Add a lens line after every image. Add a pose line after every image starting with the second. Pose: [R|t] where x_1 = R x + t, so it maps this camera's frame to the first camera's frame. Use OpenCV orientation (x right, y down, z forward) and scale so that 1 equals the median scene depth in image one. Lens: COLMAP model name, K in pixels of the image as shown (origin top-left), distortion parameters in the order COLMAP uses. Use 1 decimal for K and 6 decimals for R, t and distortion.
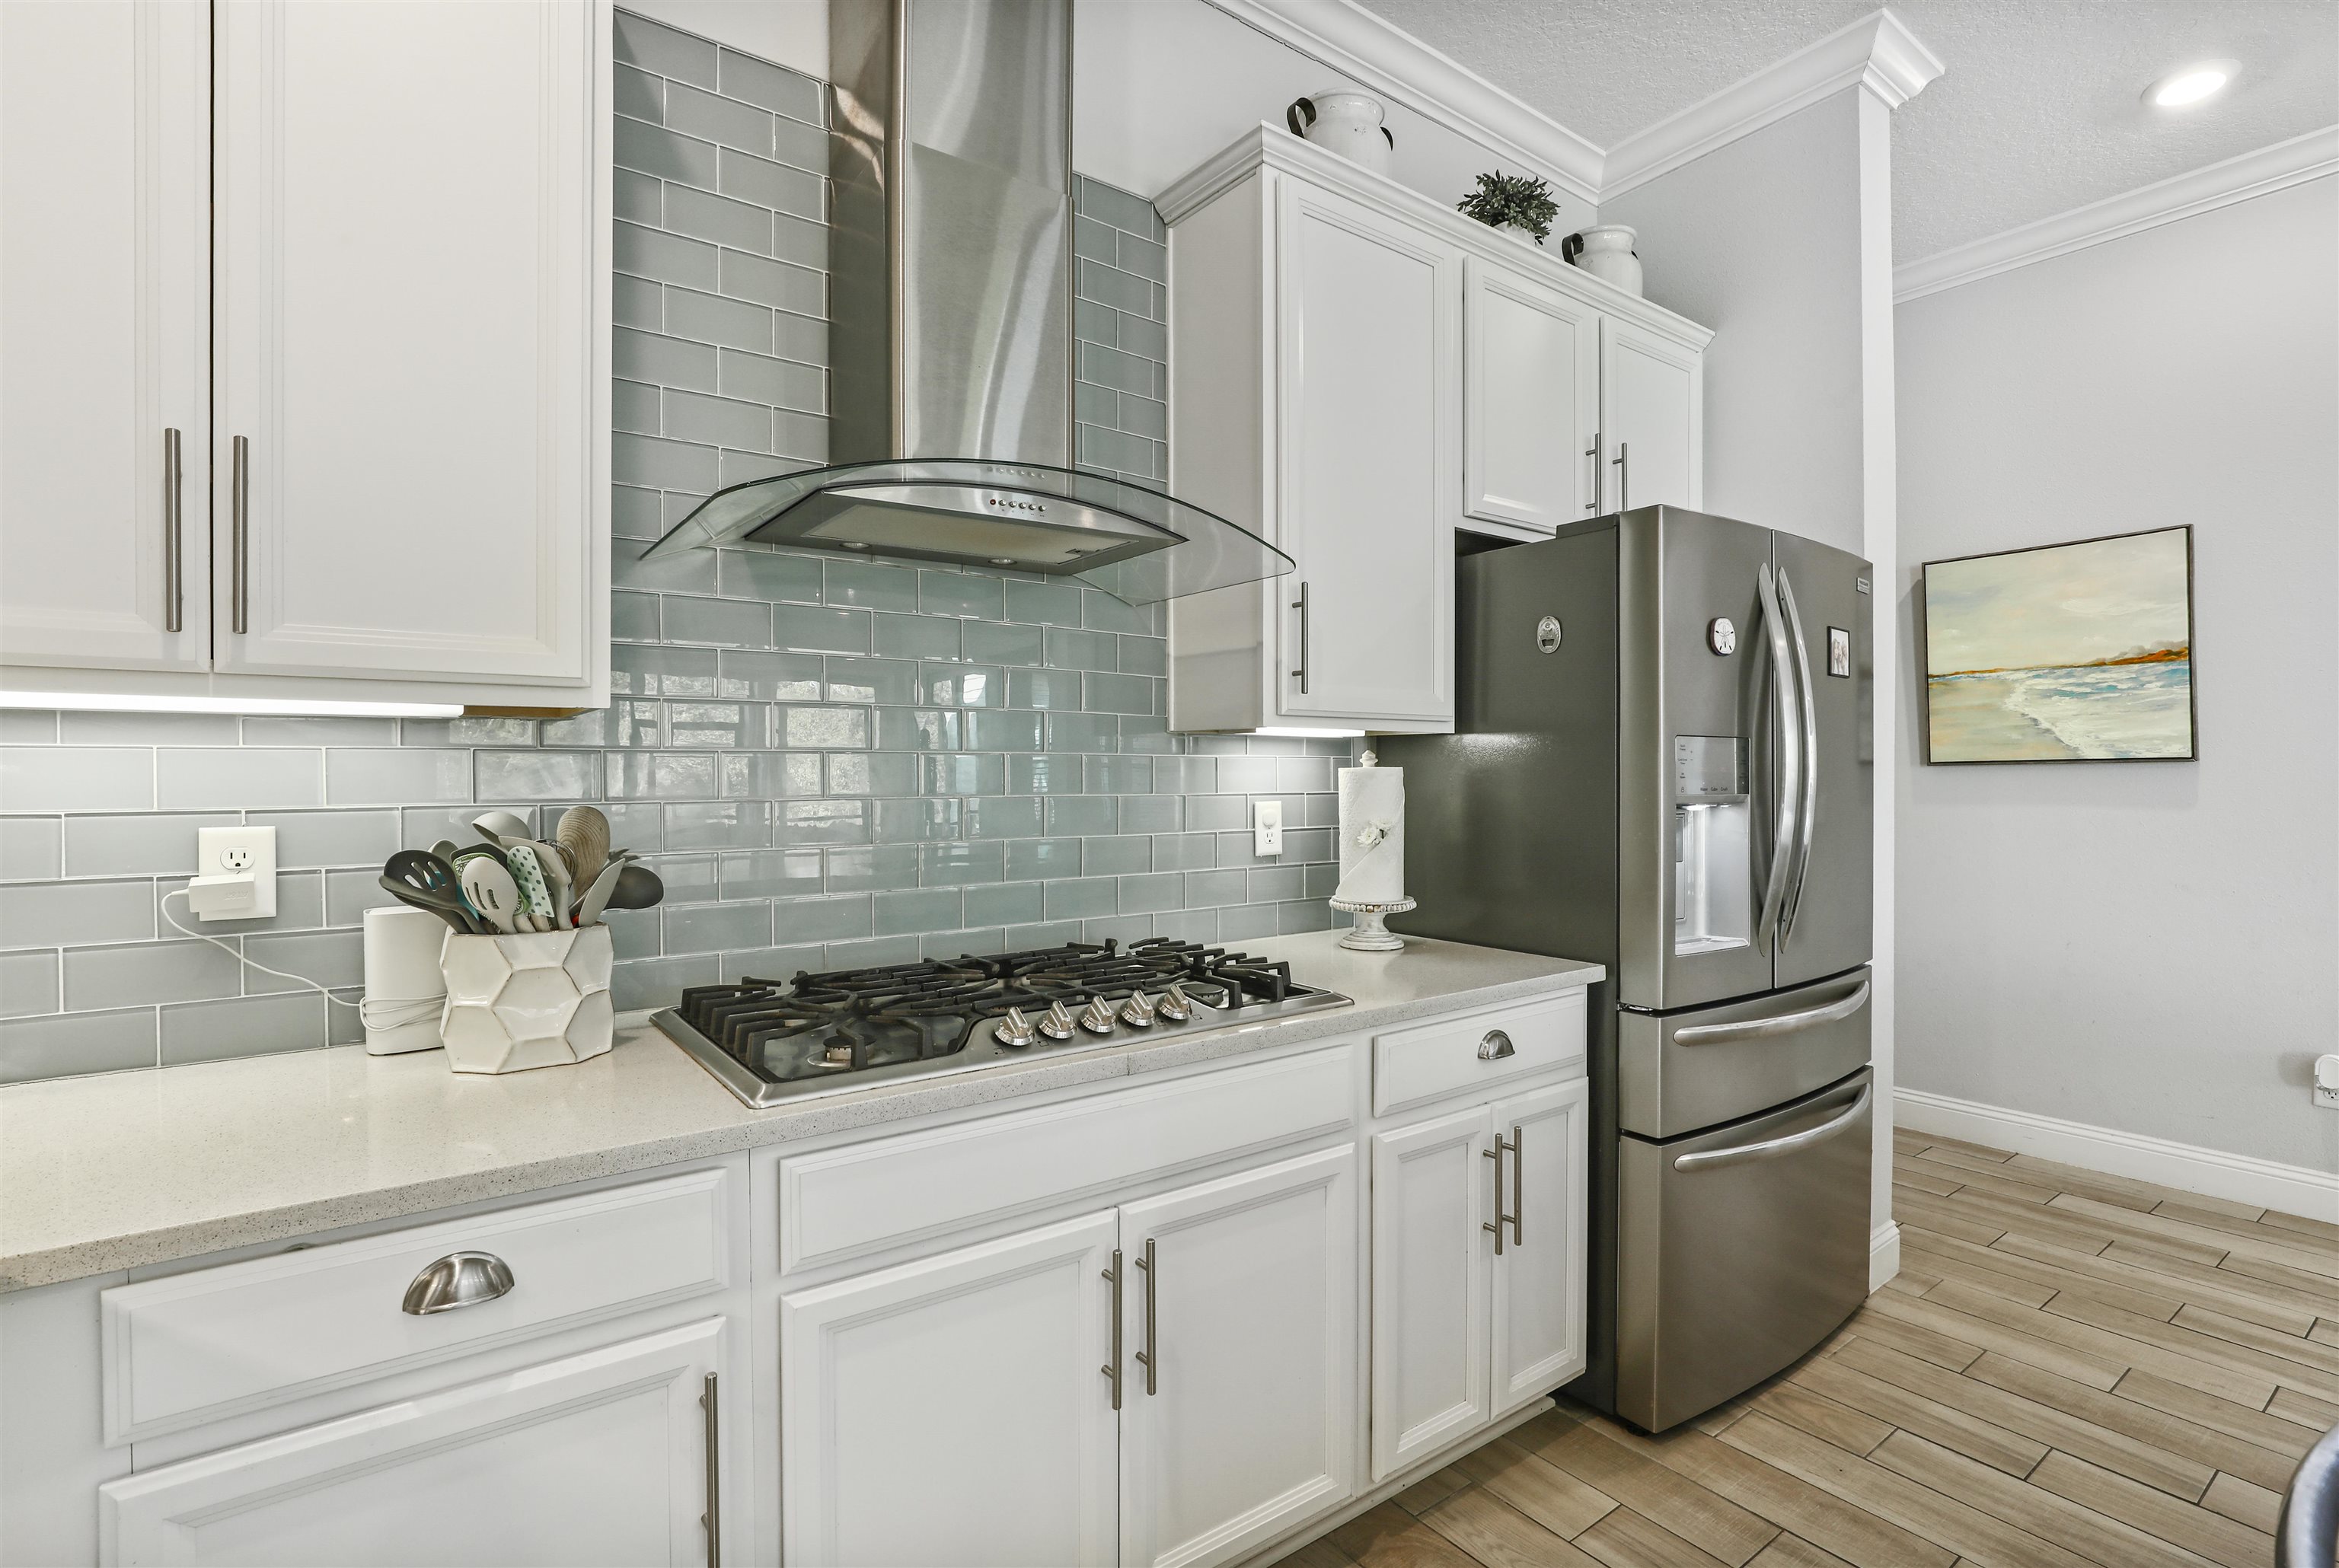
lens RADIAL K [[1095.9, 0, 1229.8], [0, 1095.9, 780.7], [0, 0, 1]] dist [-0.003031, -0.000373]
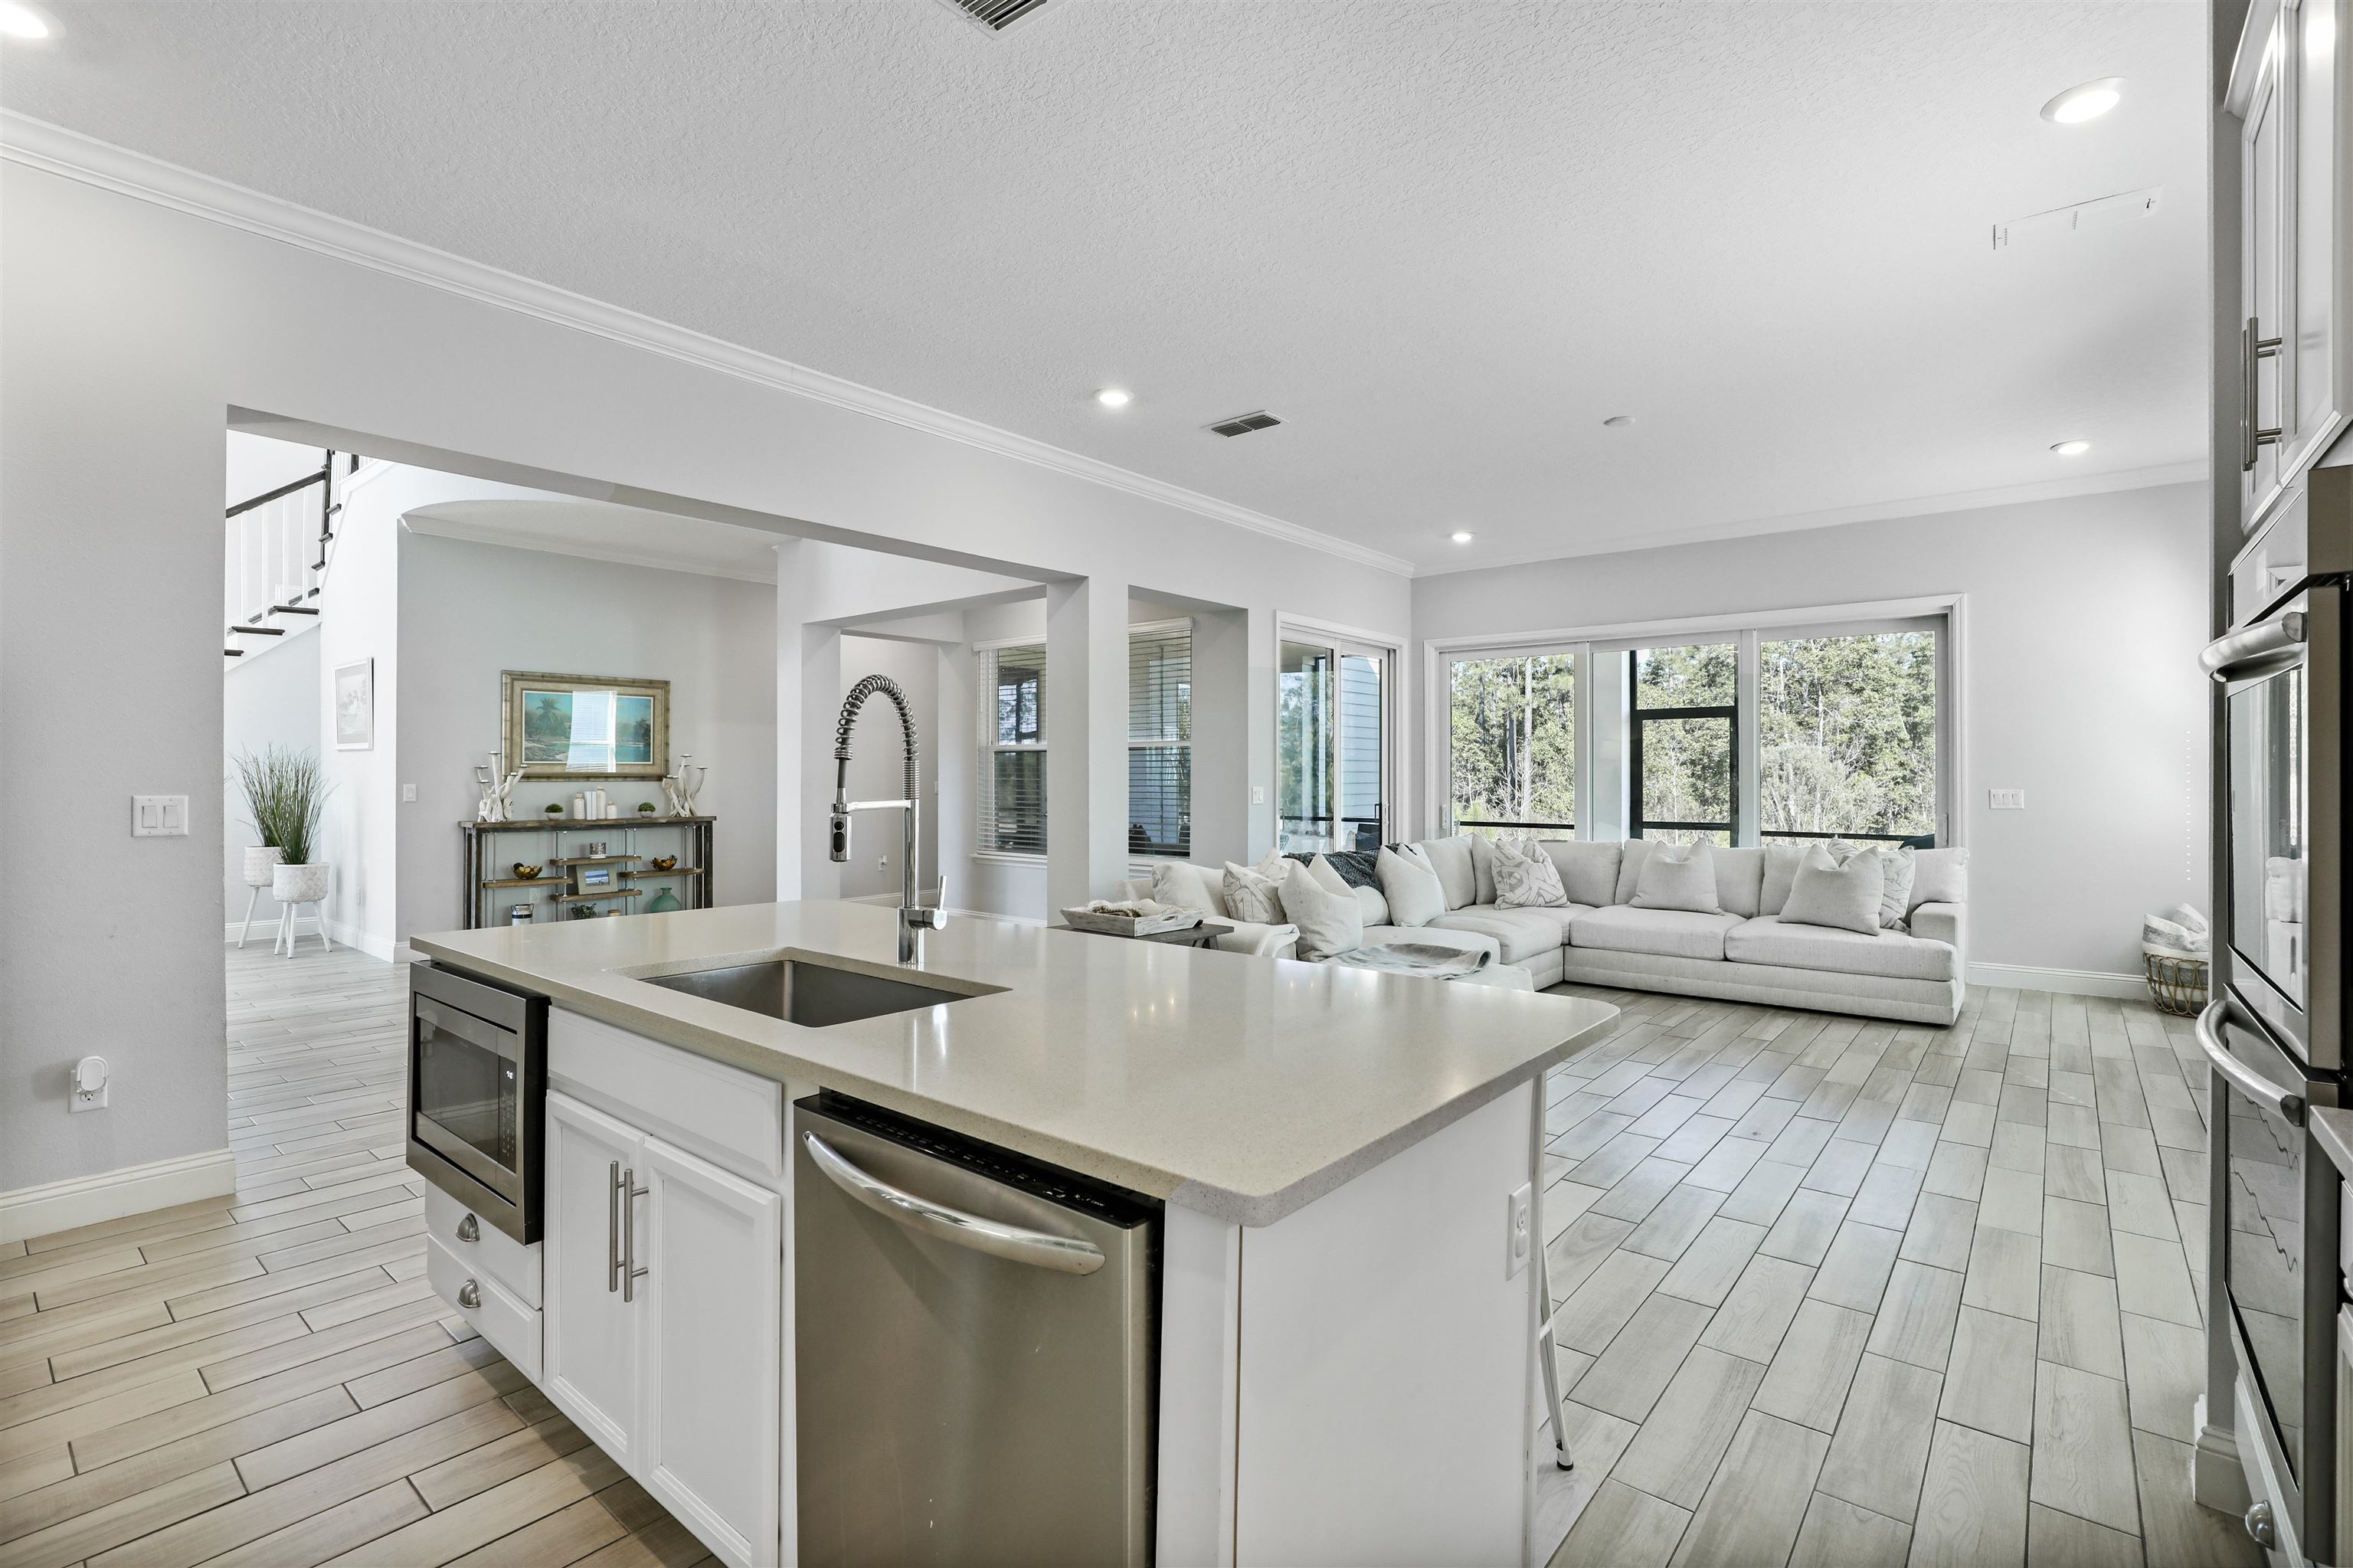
lens RADIAL K [[1078.9, 0, 1198.5], [0, 1078.9, 782.3], [0, 0, 1]] dist [-0.019105, 0.006775]
pose [[-0.234611, -0.005373, 0.972075, -0.190474], [0.004787, 0.999966, 0.006682, -0.002806], [-0.972078, 0.006221, -0.234577, 0.245650]]
